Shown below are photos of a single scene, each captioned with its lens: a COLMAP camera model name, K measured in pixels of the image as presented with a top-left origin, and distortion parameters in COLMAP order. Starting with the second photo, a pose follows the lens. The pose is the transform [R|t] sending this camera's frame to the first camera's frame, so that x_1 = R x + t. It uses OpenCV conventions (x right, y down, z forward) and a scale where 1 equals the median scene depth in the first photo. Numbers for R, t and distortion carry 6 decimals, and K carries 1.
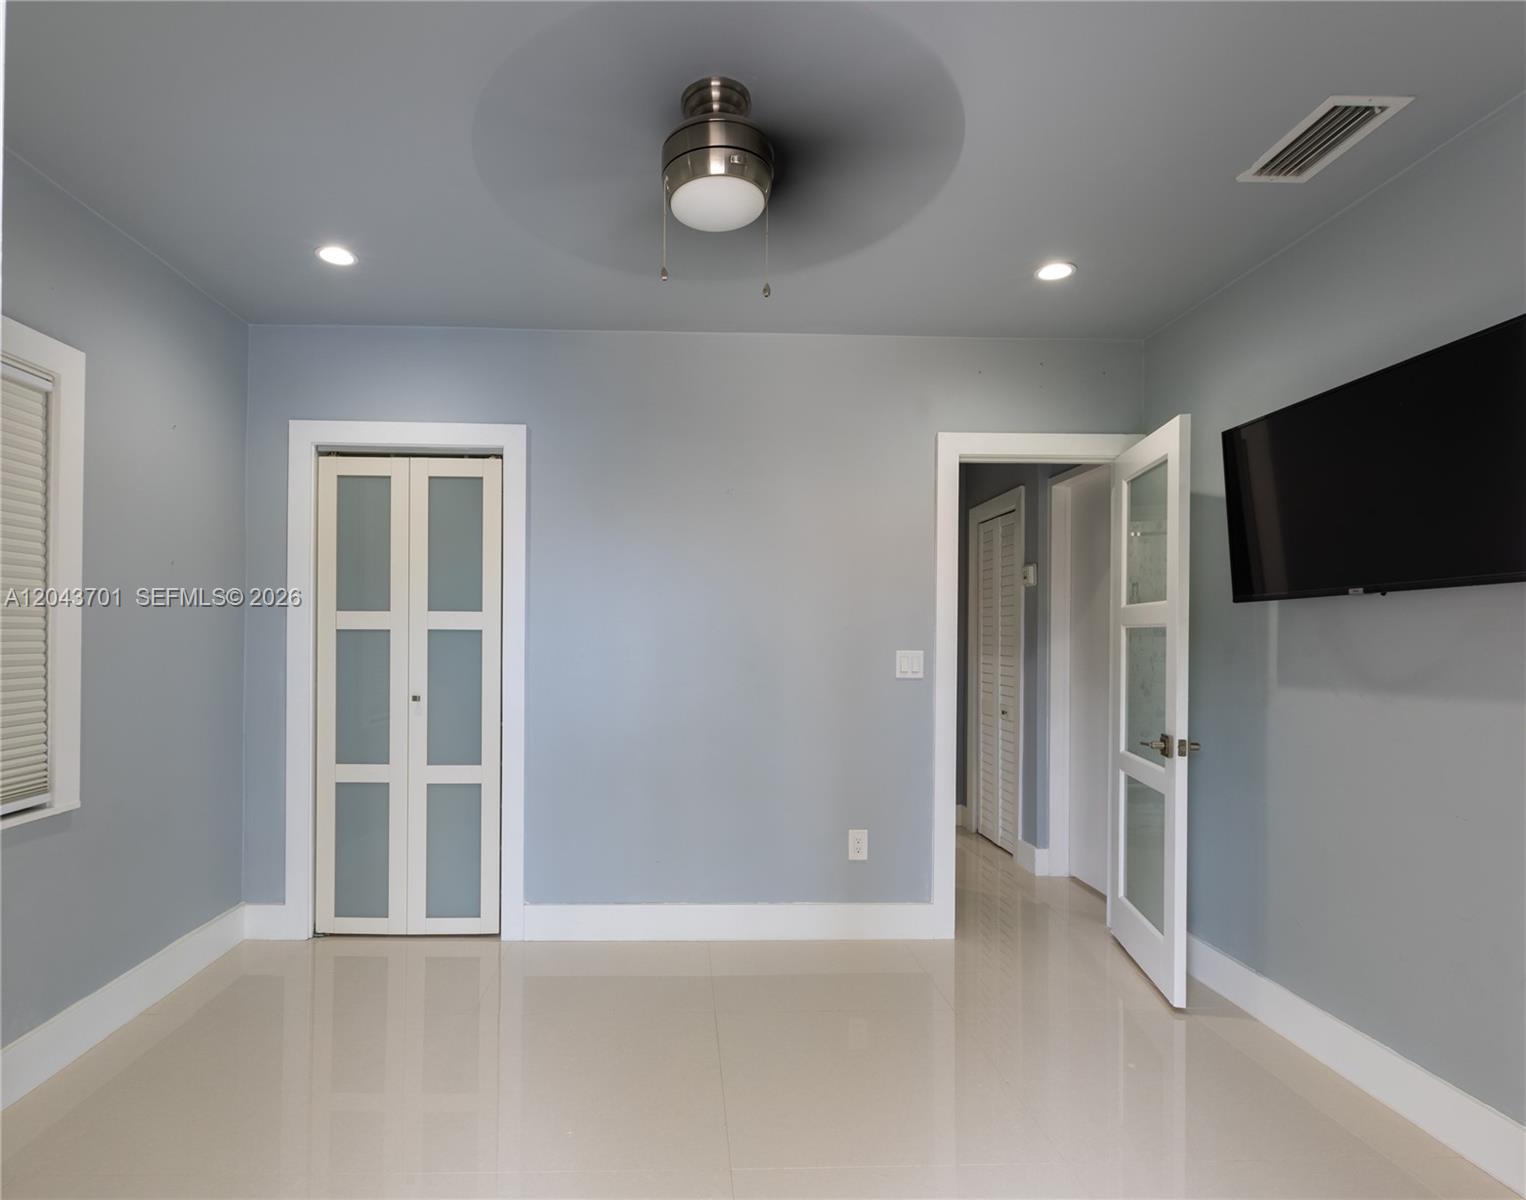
lens RADIAL K [[789.2, 0, 704.3], [0, 789.2, 633.9], [0, 0, 1]] dist [0.002527, 0.000330]
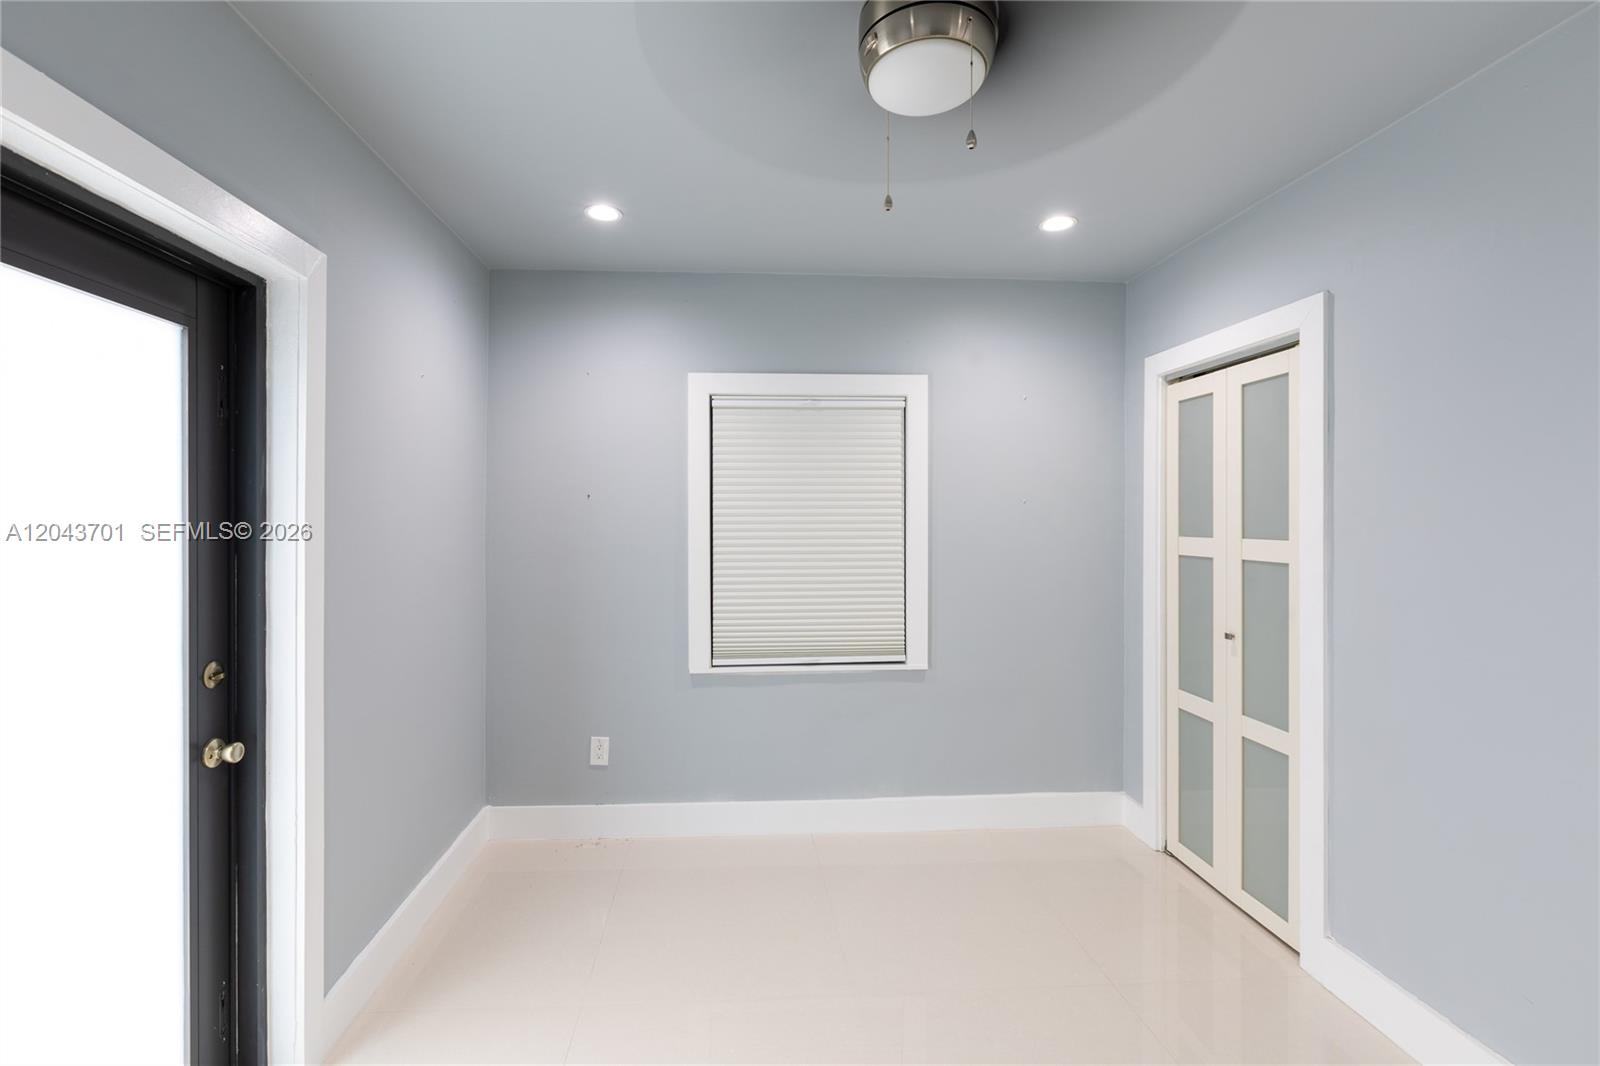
lens RADIAL K [[723.8, 0, 780.9], [0, 723.8, 519.3], [0, 0, 1]] dist [0.000649, 0.000194]
pose [[0.049594, -0.005158, -0.998756, 0.426675], [0.001739, 0.999986, -0.005078, -0.047024], [0.998768, -0.001485, 0.049603, 0.451596]]
